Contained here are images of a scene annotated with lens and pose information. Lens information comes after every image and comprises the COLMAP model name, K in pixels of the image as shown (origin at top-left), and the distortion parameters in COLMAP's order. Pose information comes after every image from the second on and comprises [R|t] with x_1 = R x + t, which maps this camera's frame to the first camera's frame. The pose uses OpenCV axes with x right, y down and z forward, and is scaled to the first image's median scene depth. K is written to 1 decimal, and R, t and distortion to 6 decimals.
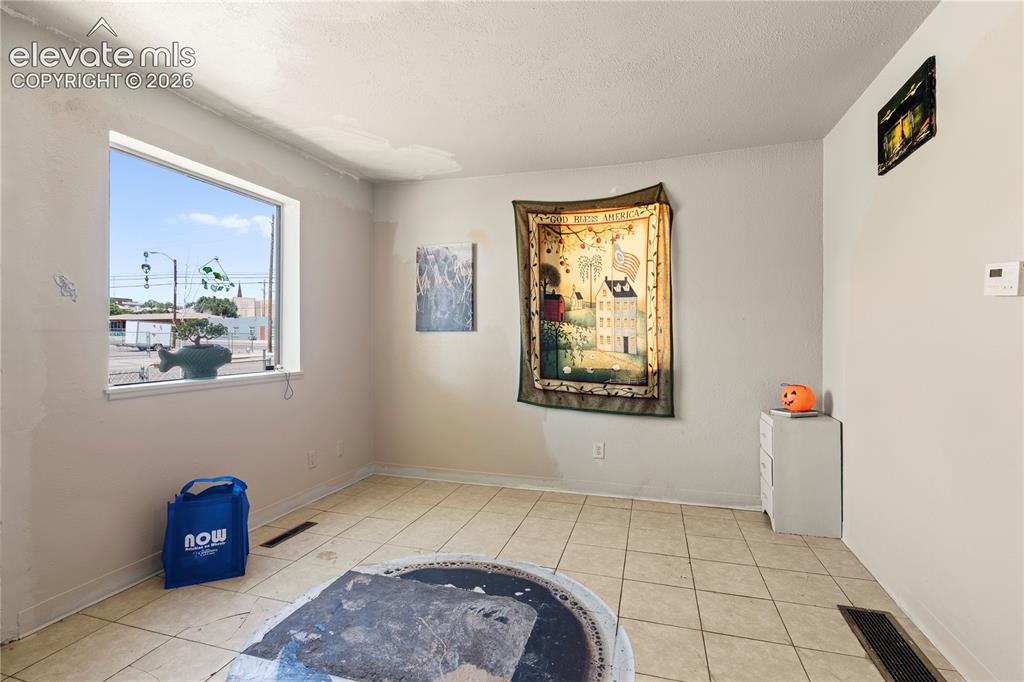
lens RADIAL K [[483.0, 0, 505.4], [0, 483.0, 335.6], [0, 0, 1]] dist [0.000258, -0.000039]
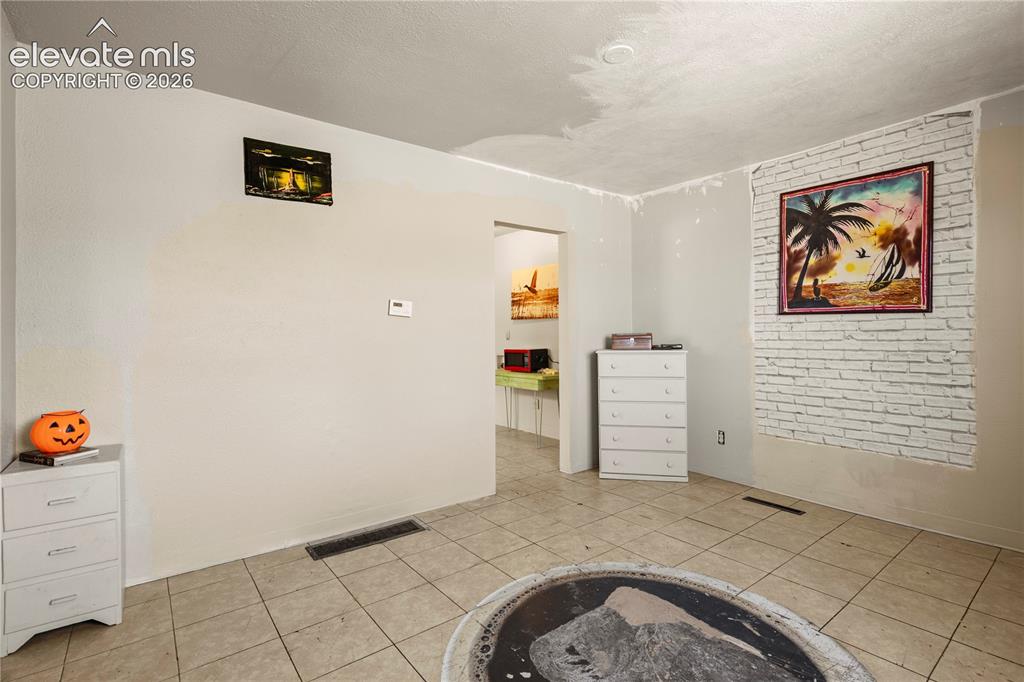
lens RADIAL K [[483.0, 0, 505.4], [0, 483.0, 335.6], [0, 0, 1]] dist [0.000258, -0.000039]
pose [[-0.813720, 0.007920, 0.581204, -0.400103], [0.010691, 0.999942, 0.001342, -0.000178], [-0.581159, 0.007305, -0.813757, 1.668268]]
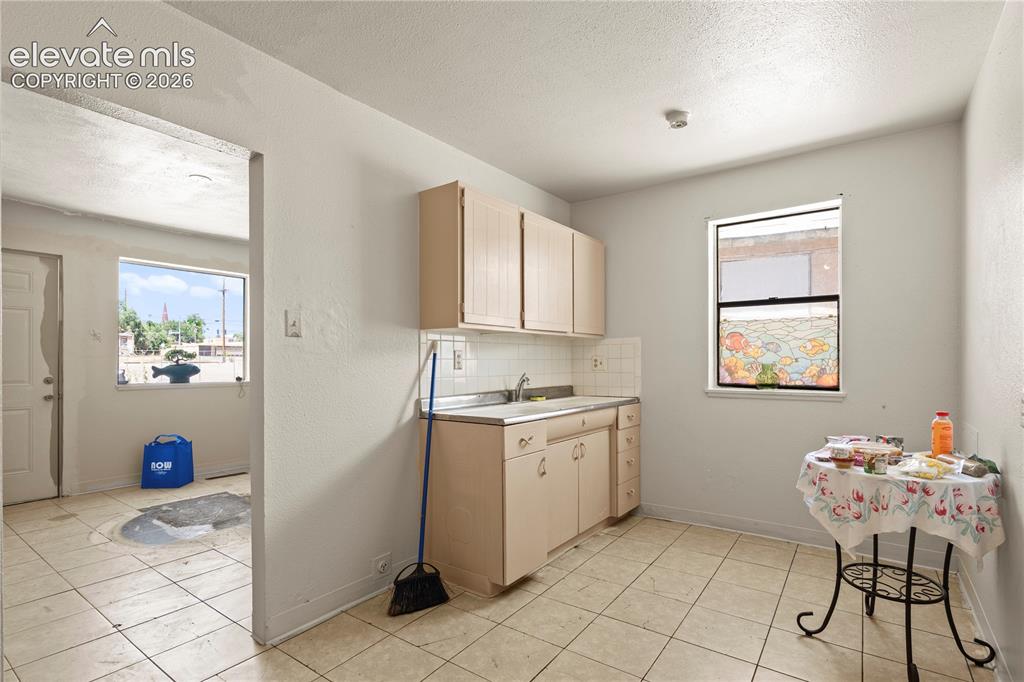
lens RADIAL K [[486.9, 0, 509.4], [0, 486.9, 358.4], [0, 0, 1]] dist [-0.003812, -0.000321]
pose [[0.947127, -0.000622, -0.320858, 1.376423], [0.001085, 0.999999, 0.001264, -0.002791], [0.320857, -0.001545, 0.947126, -0.394762]]
